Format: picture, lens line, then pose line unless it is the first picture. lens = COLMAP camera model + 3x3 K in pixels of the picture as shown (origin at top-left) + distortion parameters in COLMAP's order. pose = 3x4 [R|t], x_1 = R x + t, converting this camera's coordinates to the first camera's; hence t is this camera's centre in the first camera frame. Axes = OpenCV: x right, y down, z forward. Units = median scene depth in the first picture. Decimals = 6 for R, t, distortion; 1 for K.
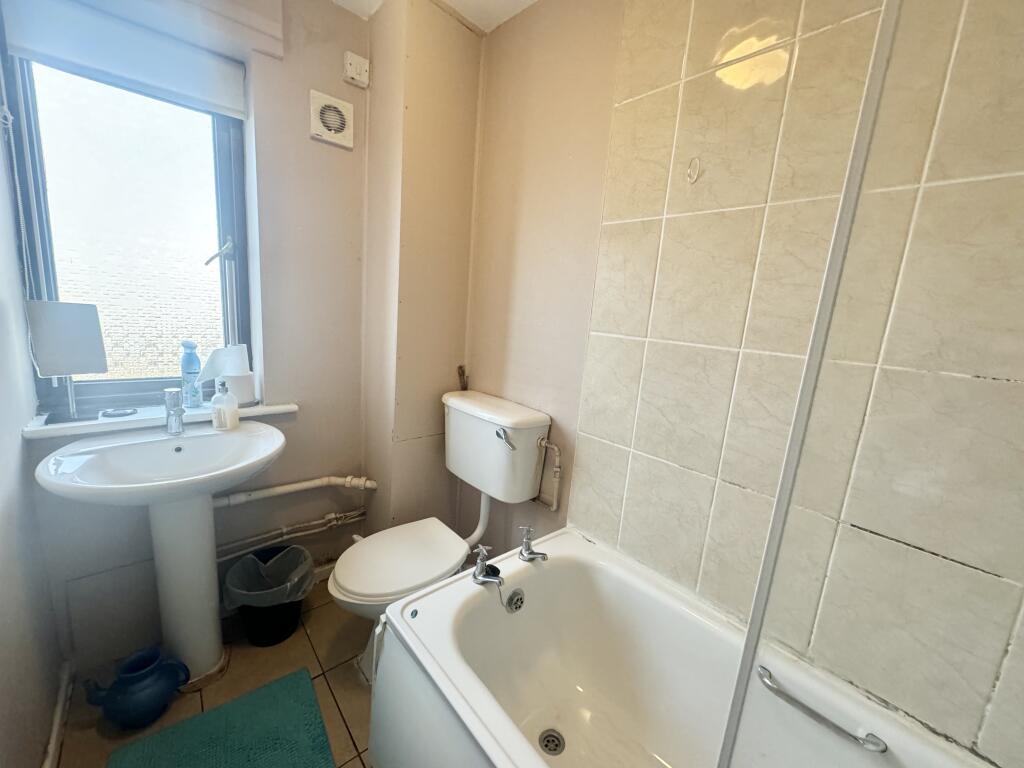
lens RADIAL K [[402.4, 0, 525.6], [0, 402.4, 385.5], [0, 0, 1]] dist [-0.001763, 0.000036]
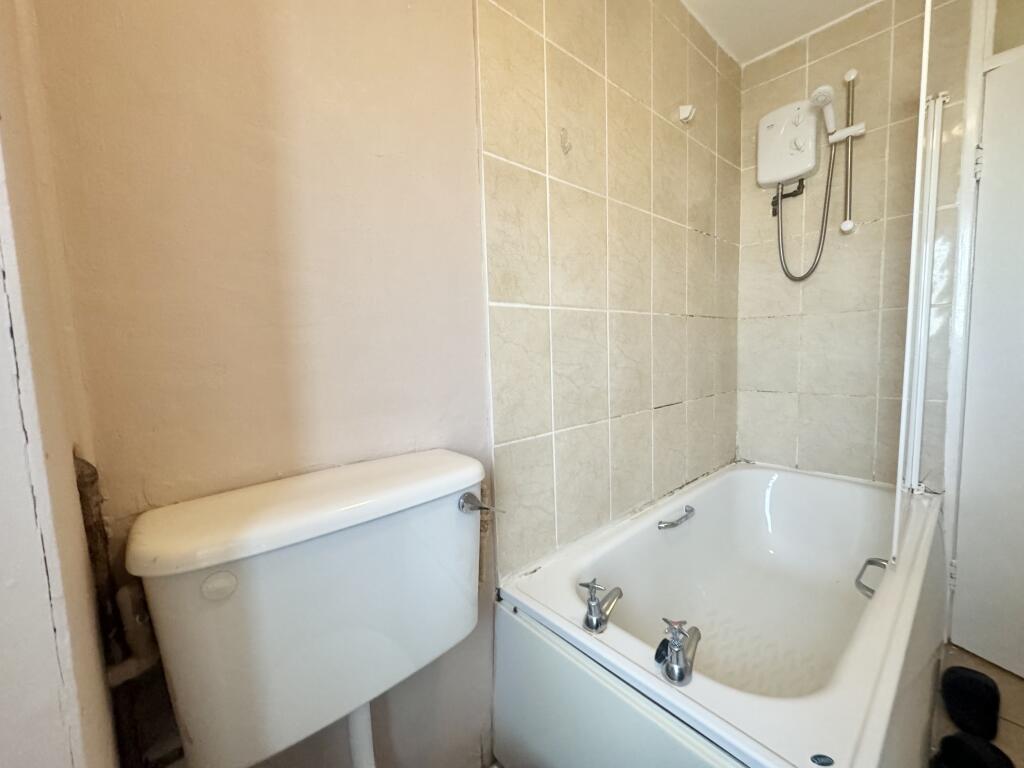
lens RADIAL K [[411.7, 0, 509.5], [0, 411.7, 385.4], [0, 0, 1]] dist [0.000013, 0.000036]
pose [[0.020773, -0.169981, 0.985228, -0.674739], [0.209343, 0.964336, 0.161962, -0.118085], [-0.977622, 0.202886, 0.055617, 1.107206]]
